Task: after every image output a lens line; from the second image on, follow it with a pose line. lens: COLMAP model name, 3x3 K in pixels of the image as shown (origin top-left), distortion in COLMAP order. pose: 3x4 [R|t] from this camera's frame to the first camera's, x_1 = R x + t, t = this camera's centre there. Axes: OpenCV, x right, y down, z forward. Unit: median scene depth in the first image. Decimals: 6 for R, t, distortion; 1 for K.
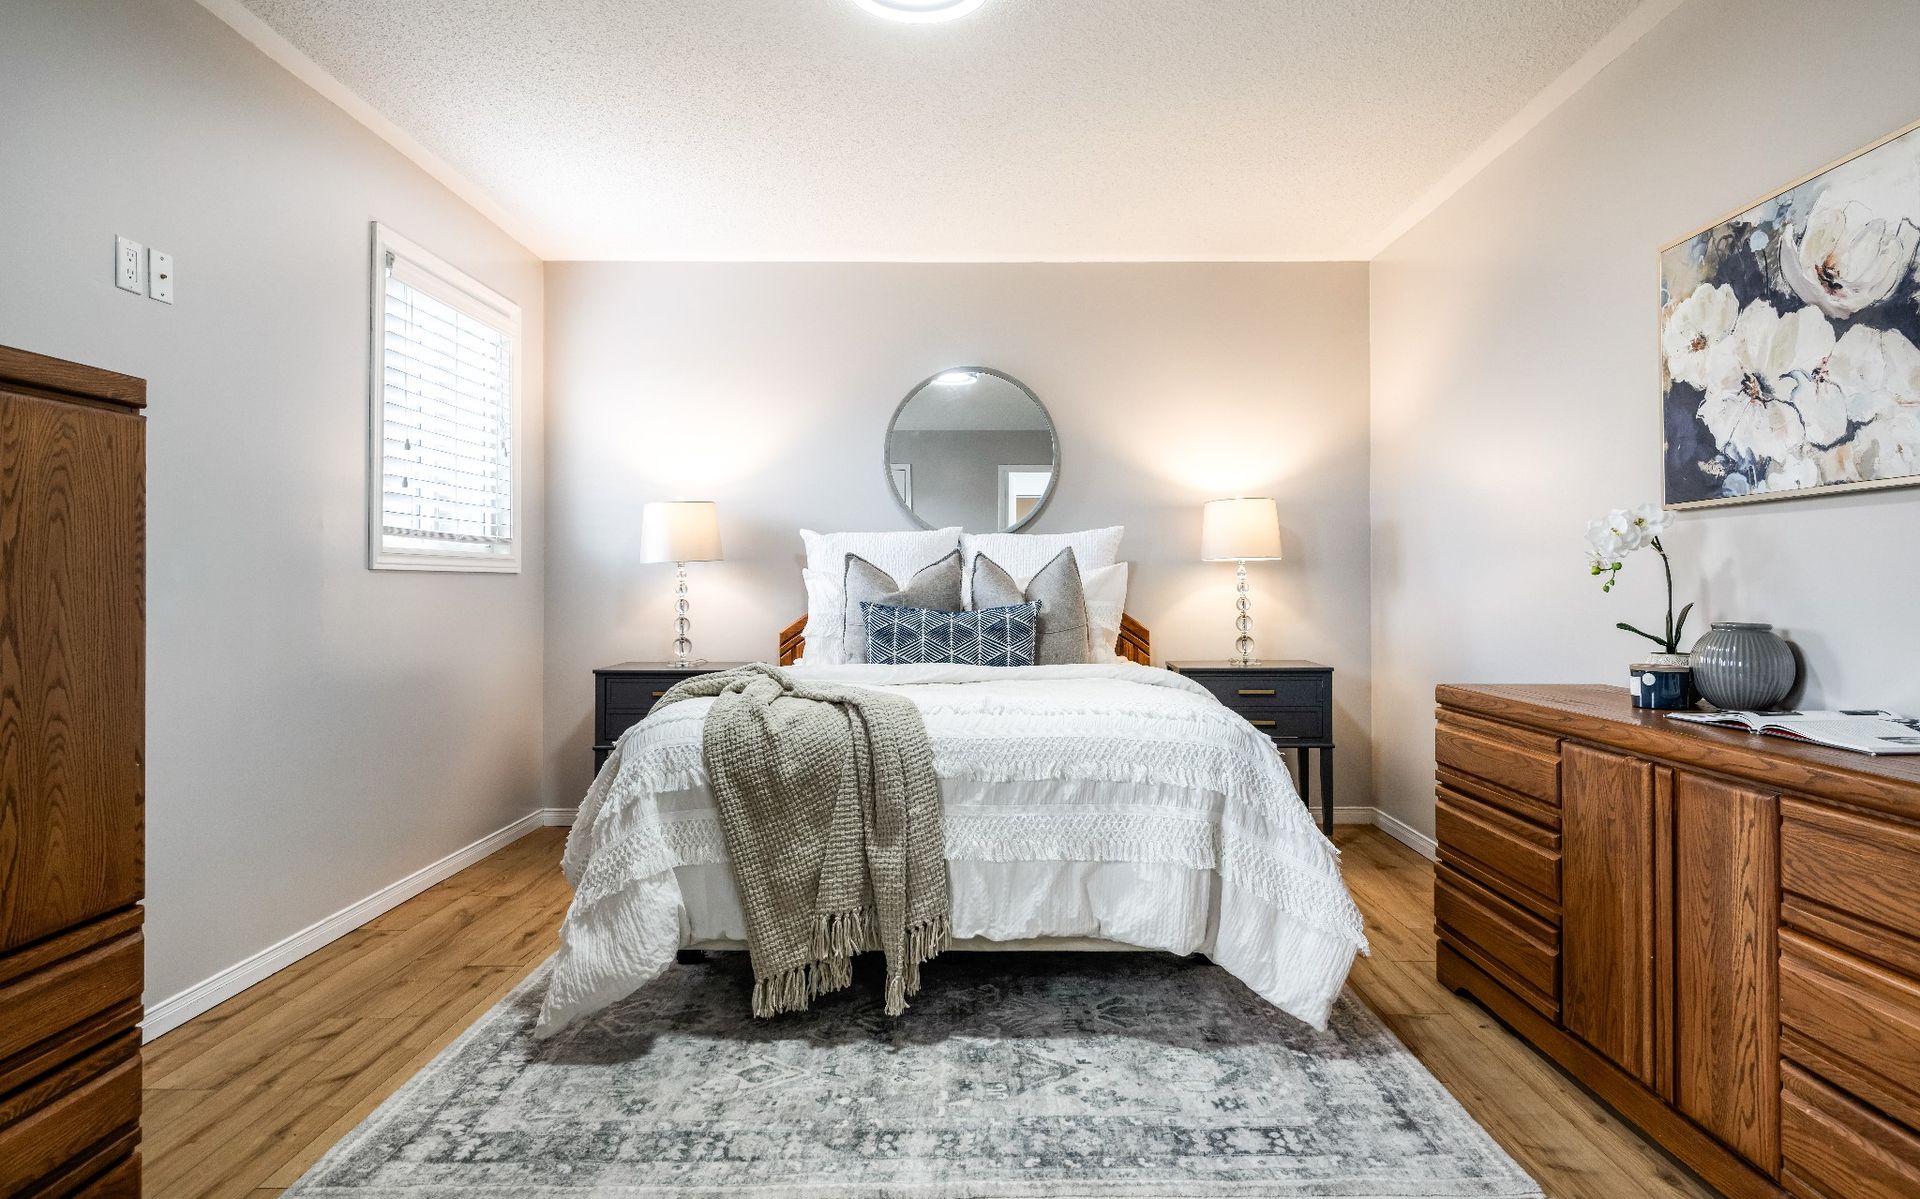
lens RADIAL K [[1024.1, 0, 958.4], [0, 1024.1, 593.0], [0, 0, 1]] dist [0.006101, -0.001909]
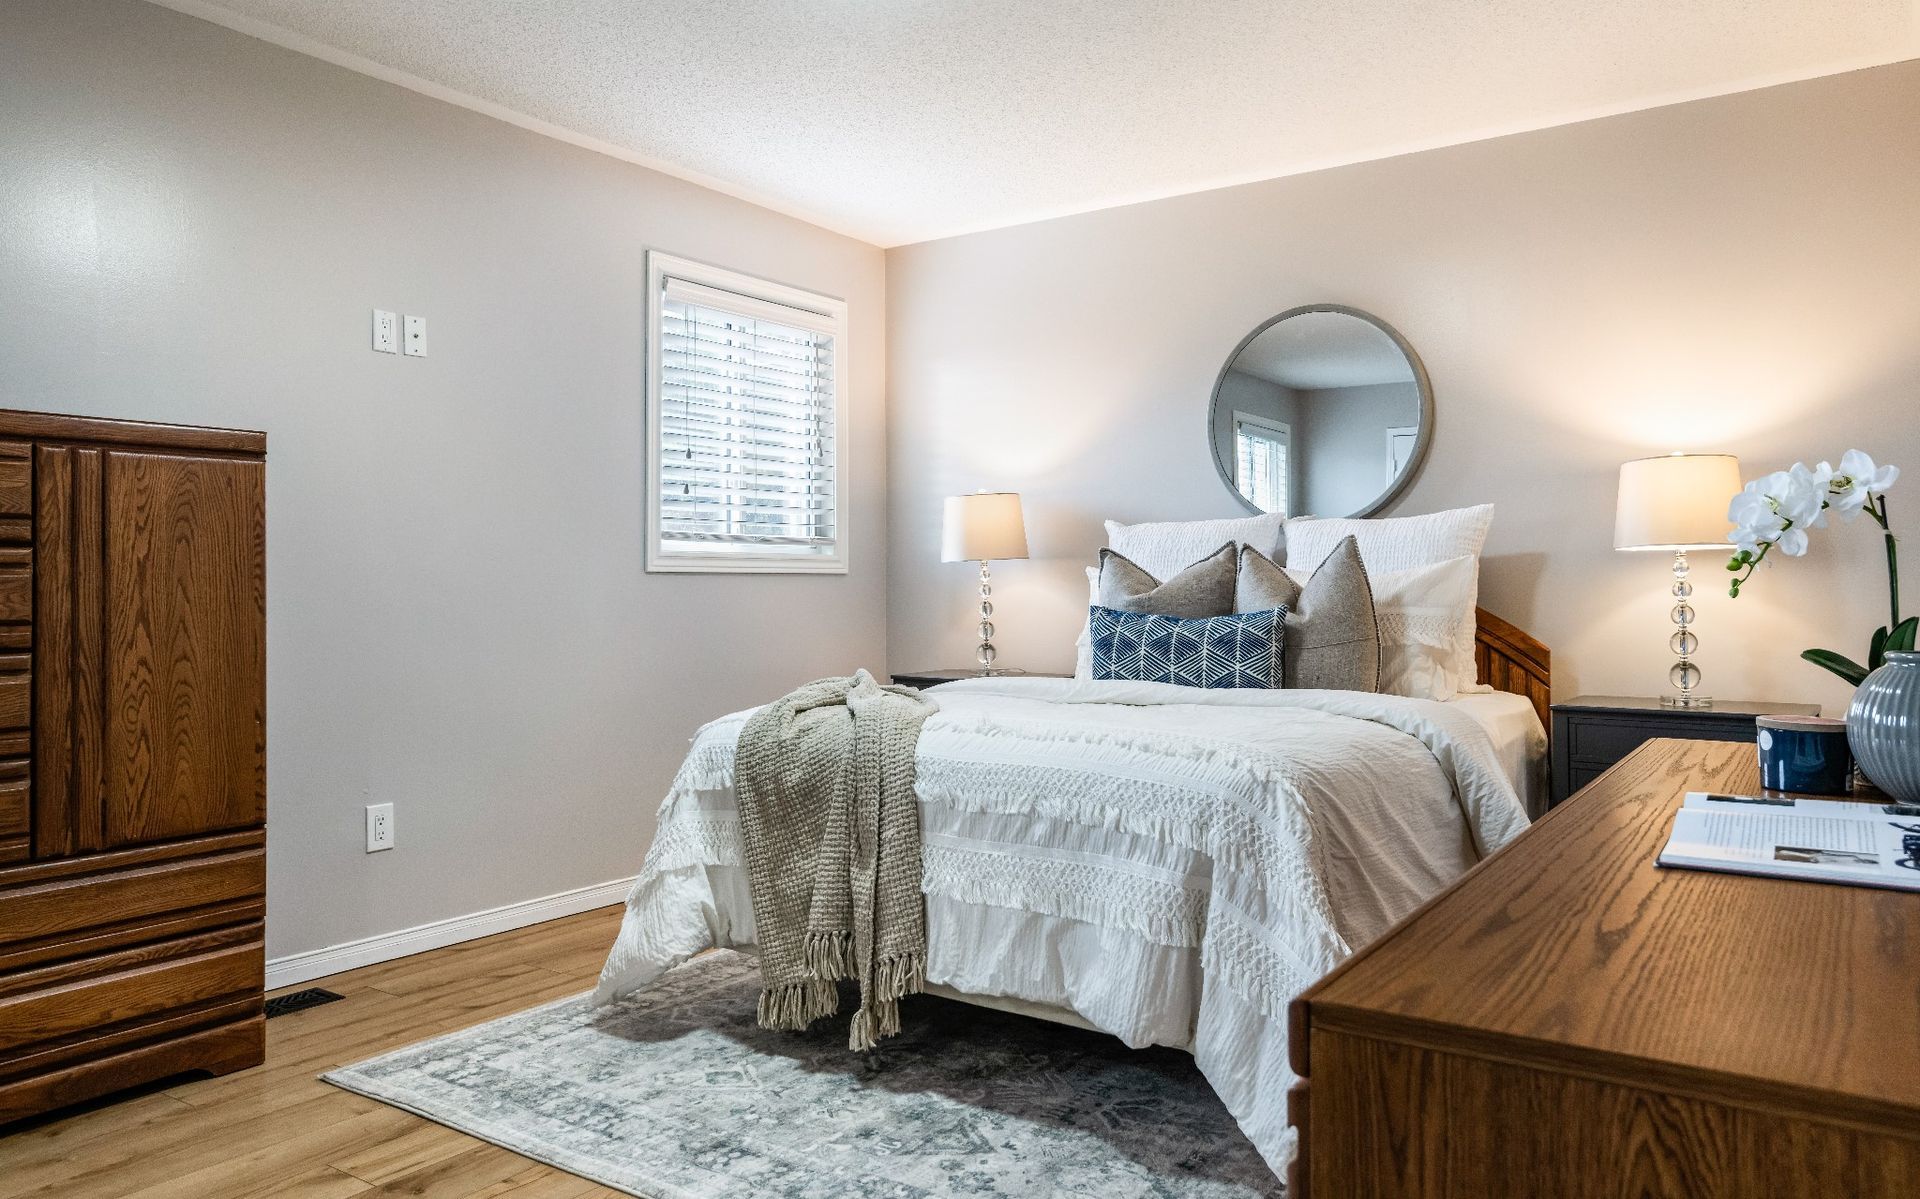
lens RADIAL K [[1274.8, 0, 965.0], [0, 1274.8, 597.0], [0, 0, 1]] dist [0.011536, 0.000195]
pose [[0.833539, 0.004814, -0.552439, 0.641689], [-0.003853, 0.999988, 0.002901, -0.002353], [0.552447, -0.000290, 0.833548, 0.089384]]
